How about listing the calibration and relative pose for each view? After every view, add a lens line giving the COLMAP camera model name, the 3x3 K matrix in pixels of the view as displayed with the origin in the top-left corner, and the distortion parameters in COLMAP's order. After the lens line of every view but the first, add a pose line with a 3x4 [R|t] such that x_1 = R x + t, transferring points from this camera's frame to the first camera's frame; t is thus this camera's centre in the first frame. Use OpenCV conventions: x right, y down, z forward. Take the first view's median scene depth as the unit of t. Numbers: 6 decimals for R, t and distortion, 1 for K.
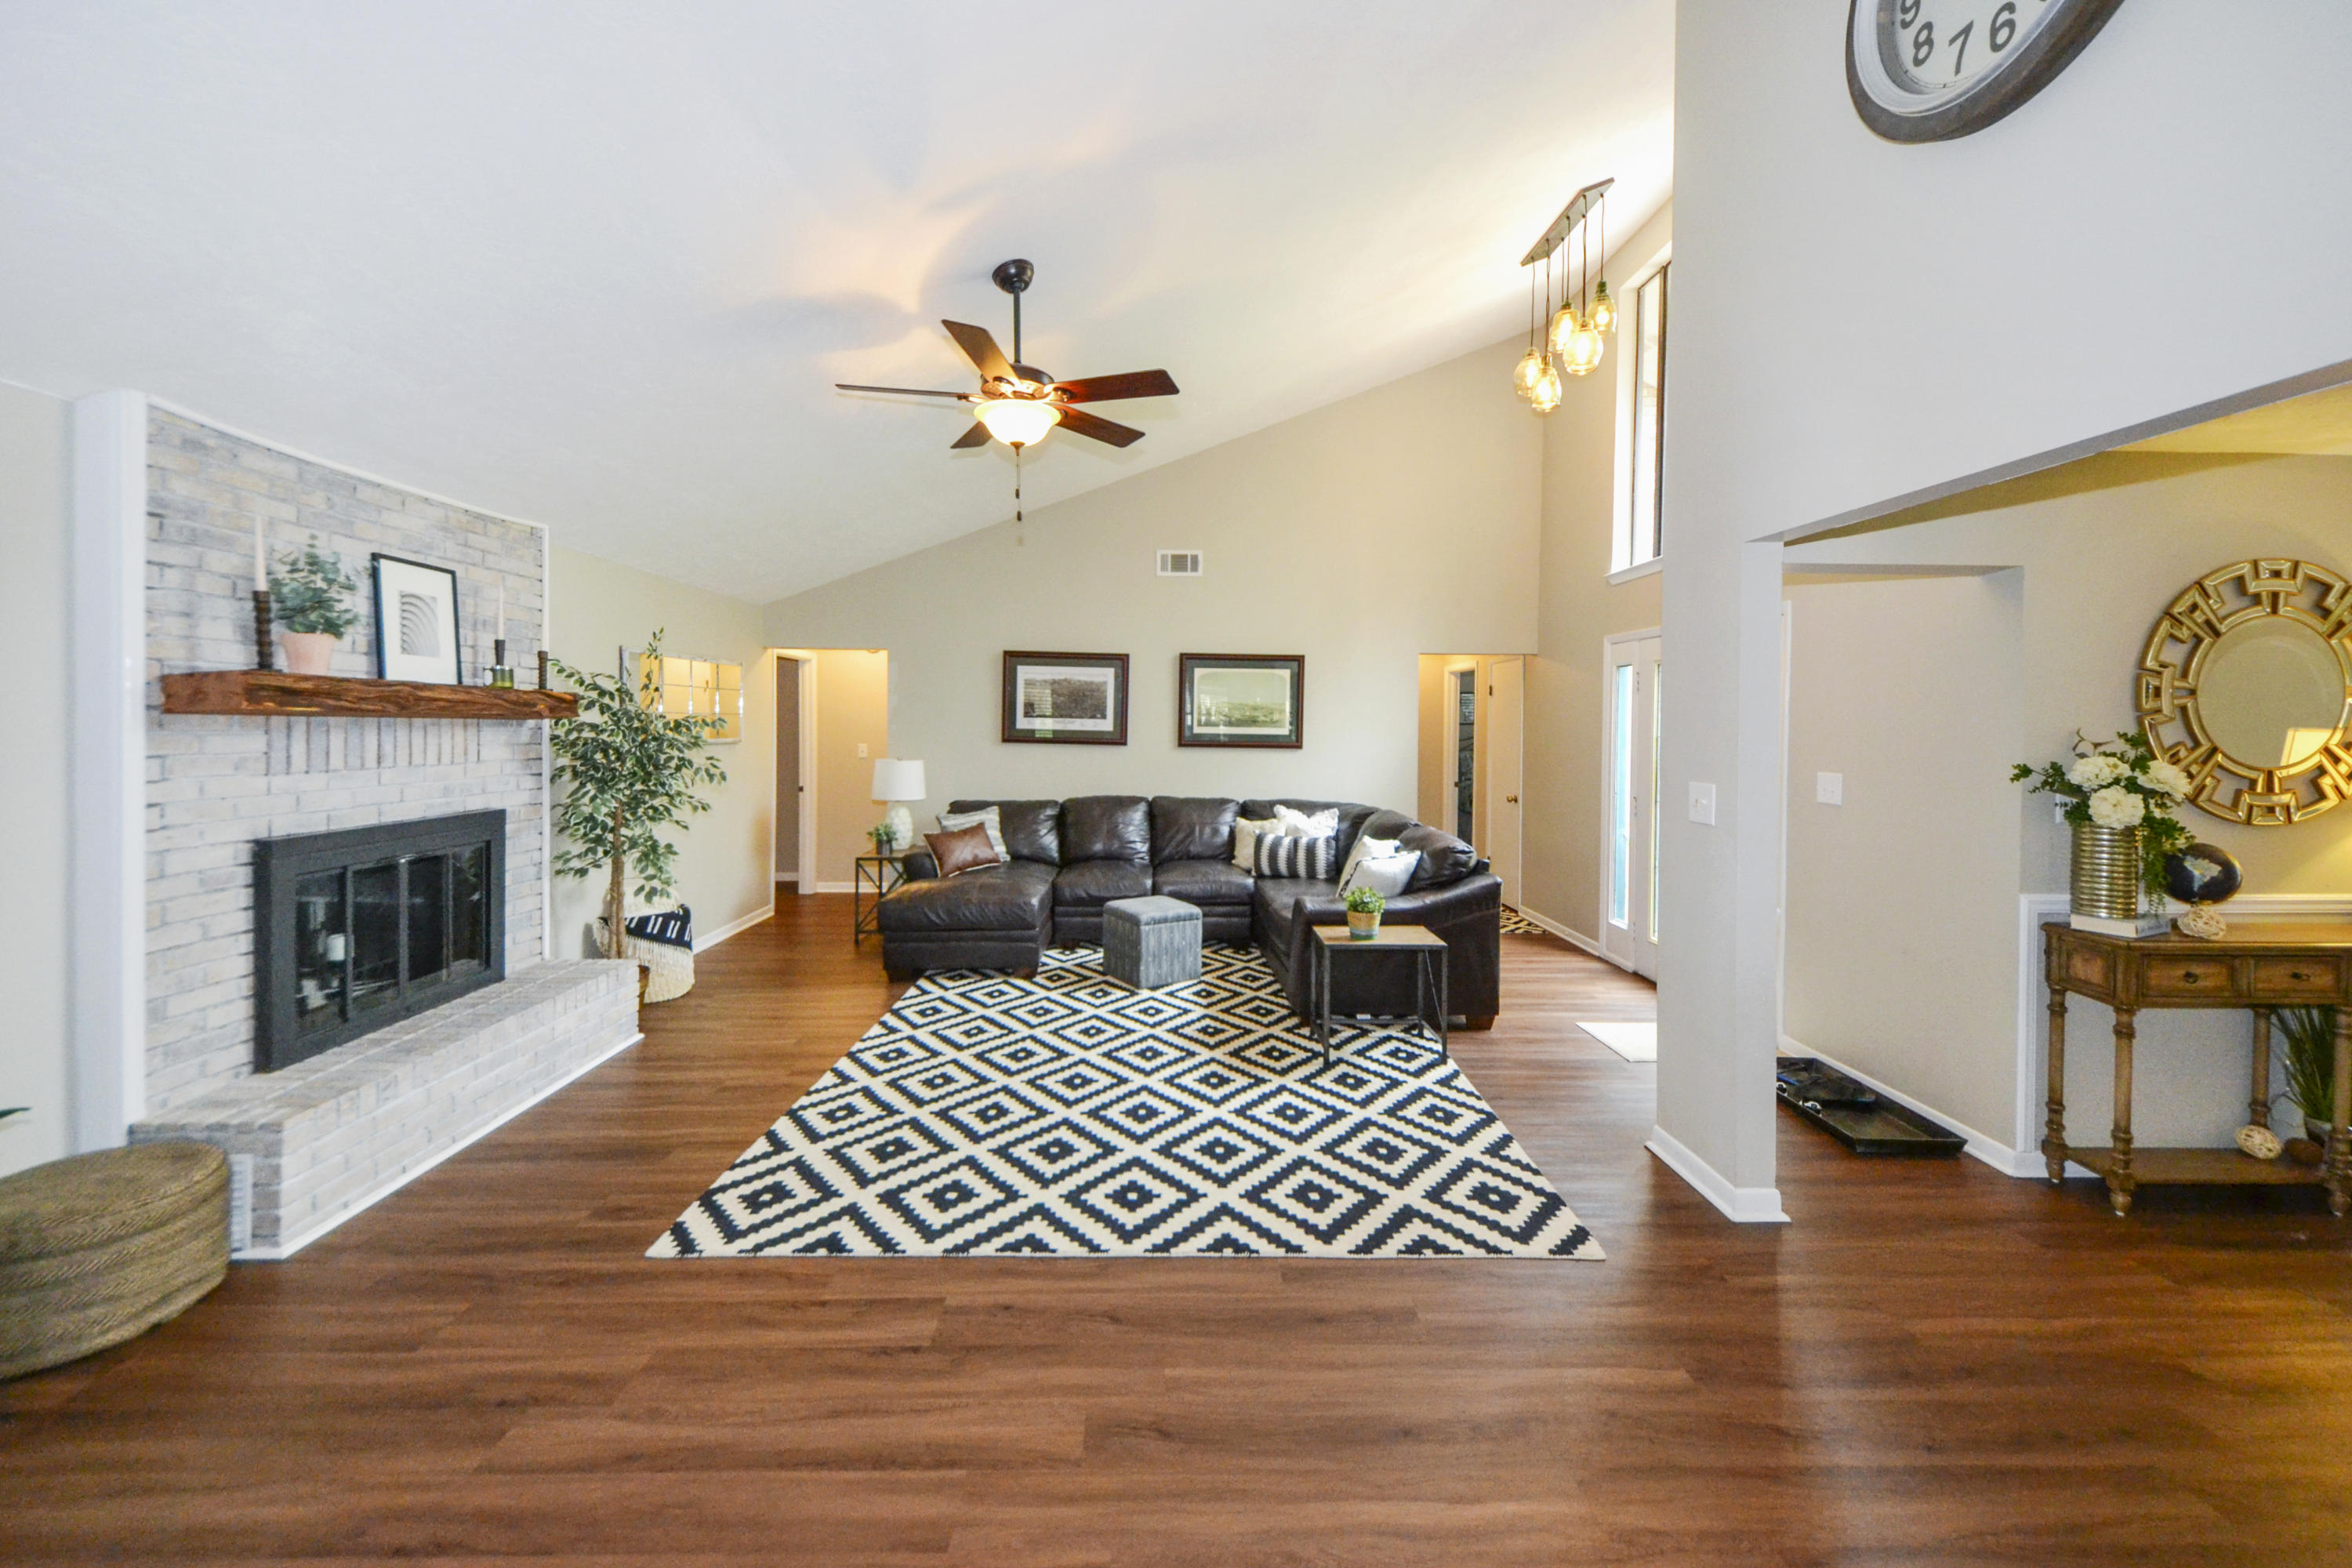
lens RADIAL K [[976.9, 0, 1181.2], [0, 976.9, 716.5], [0, 0, 1]] dist [0.041477, -0.011630]
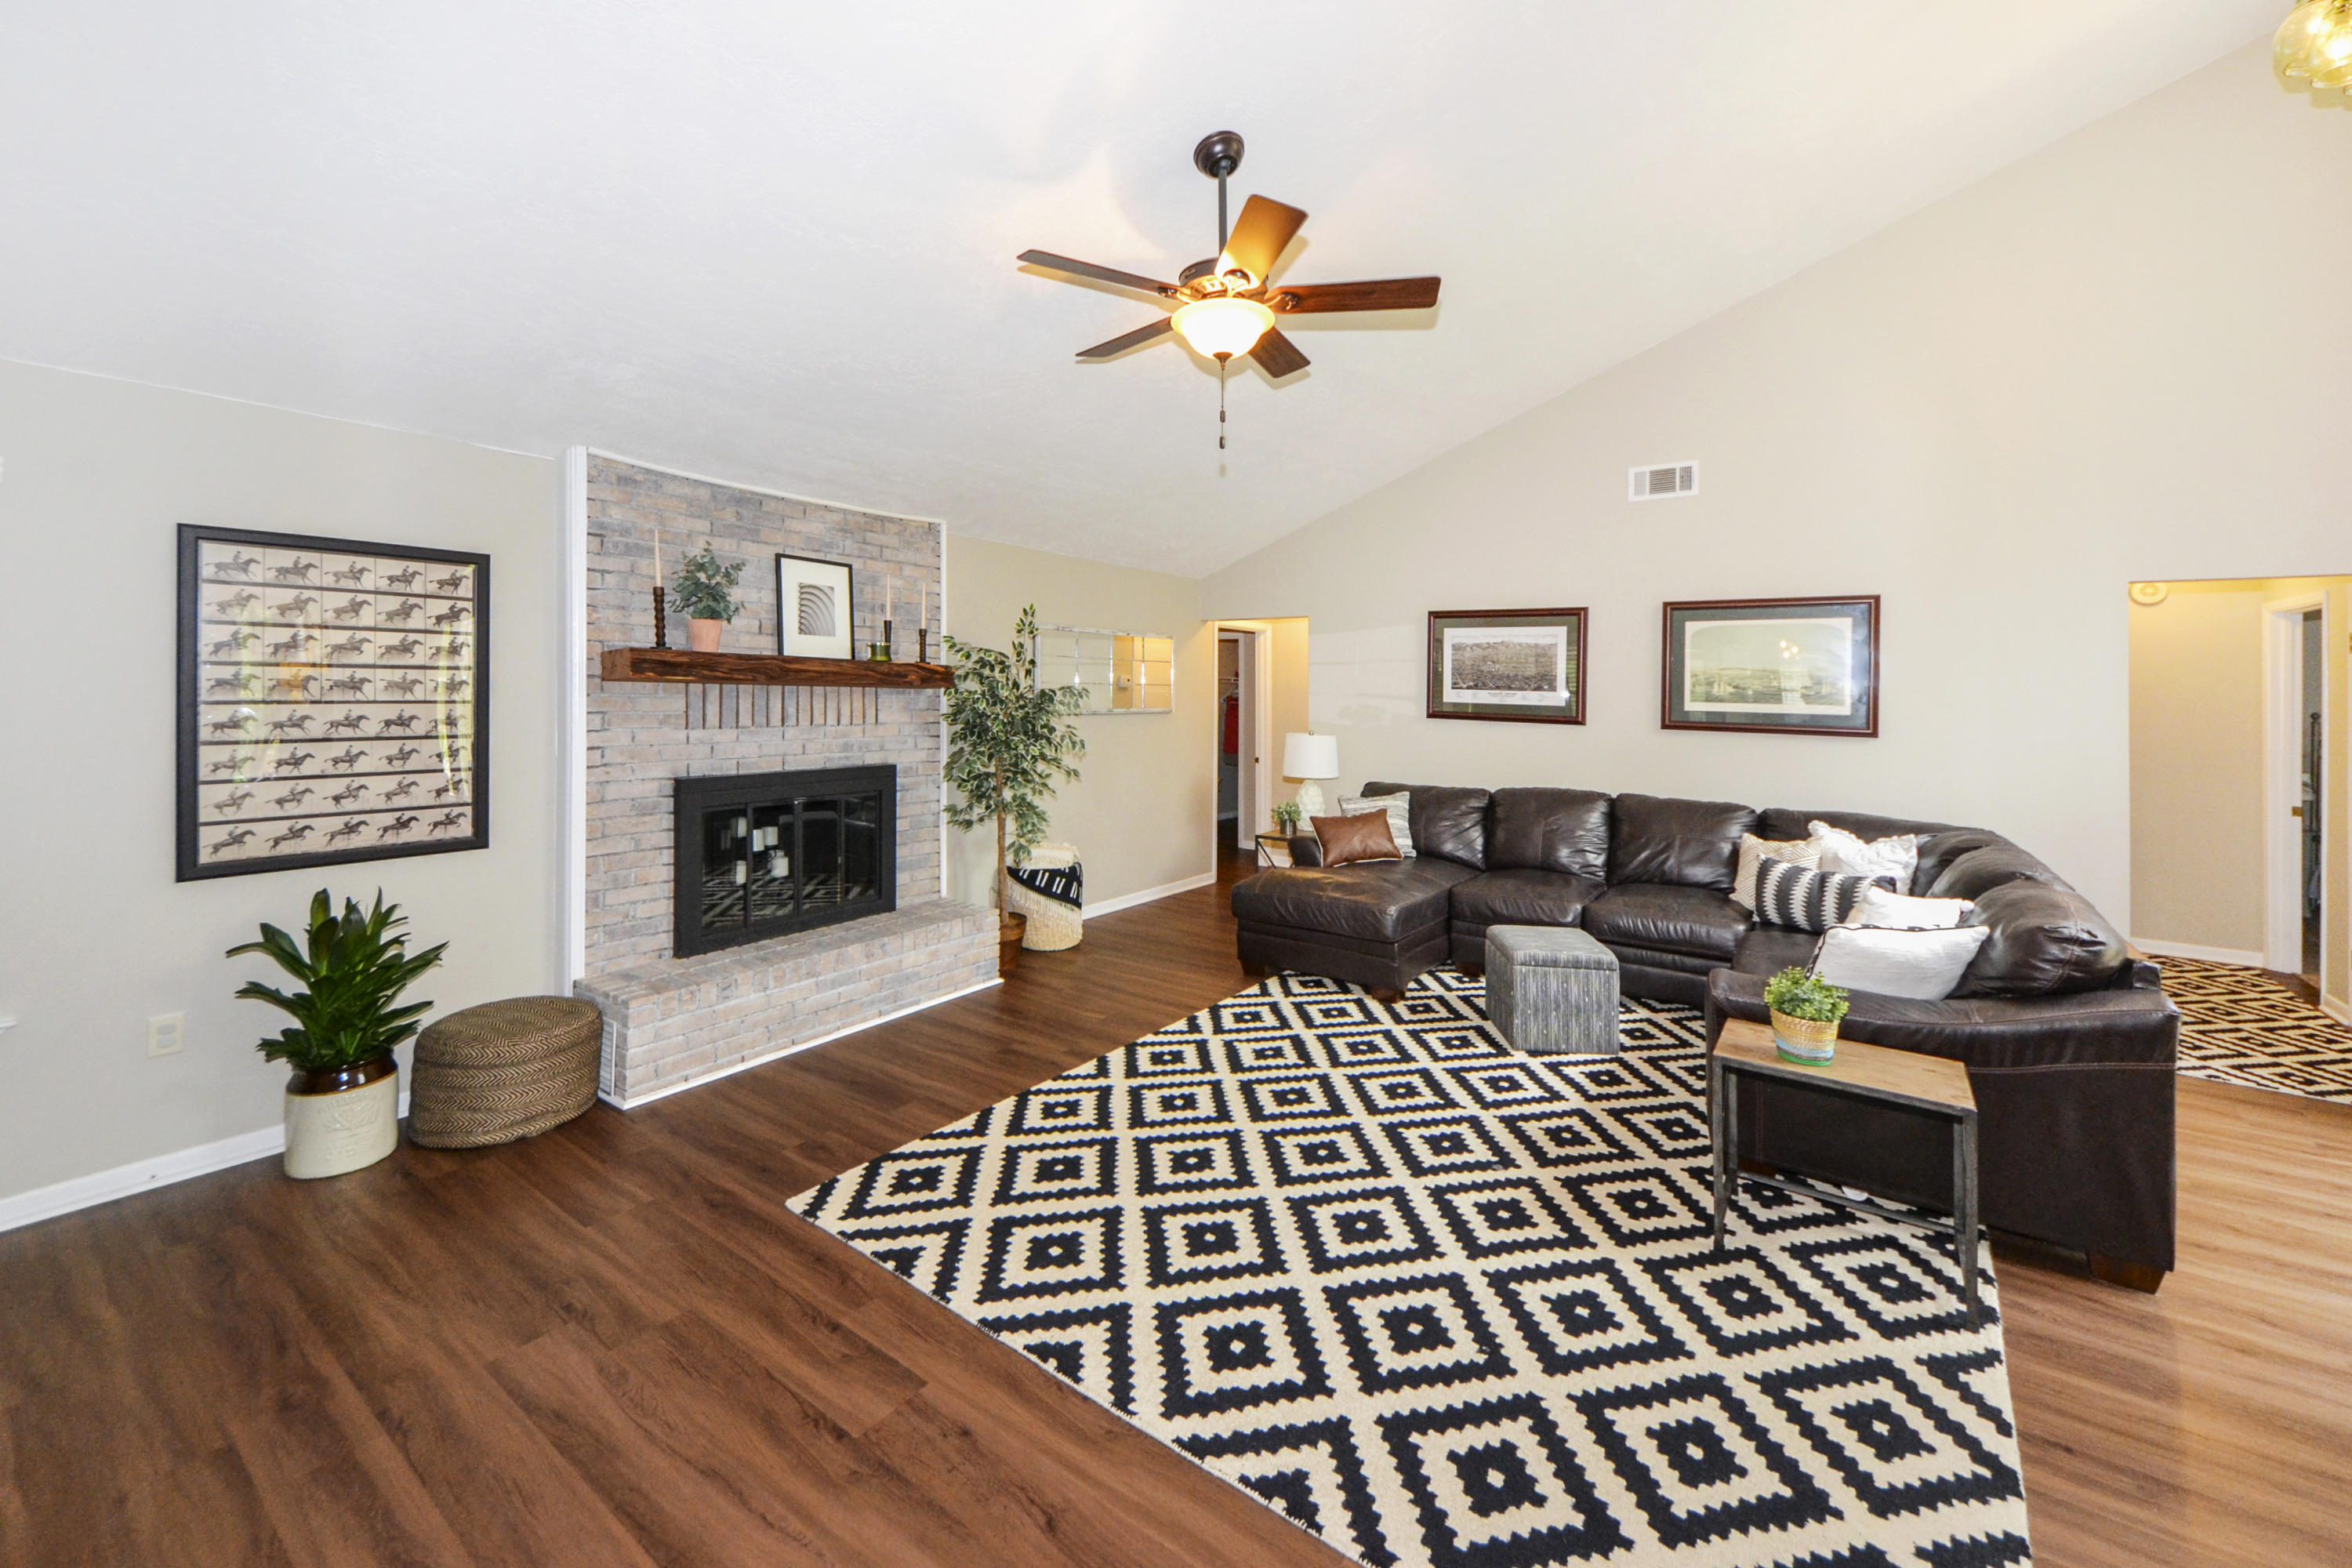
lens RADIAL K [[966.0, 0, 1117.1], [0, 966.0, 692.6], [0, 0, 1]] dist [0.042451, -0.017128]
pose [[0.775746, 0.004586, -0.631029, 0.226115], [-0.003337, 0.999989, 0.003165, 0.003614], [0.631037, -0.000349, 0.775753, 0.262465]]
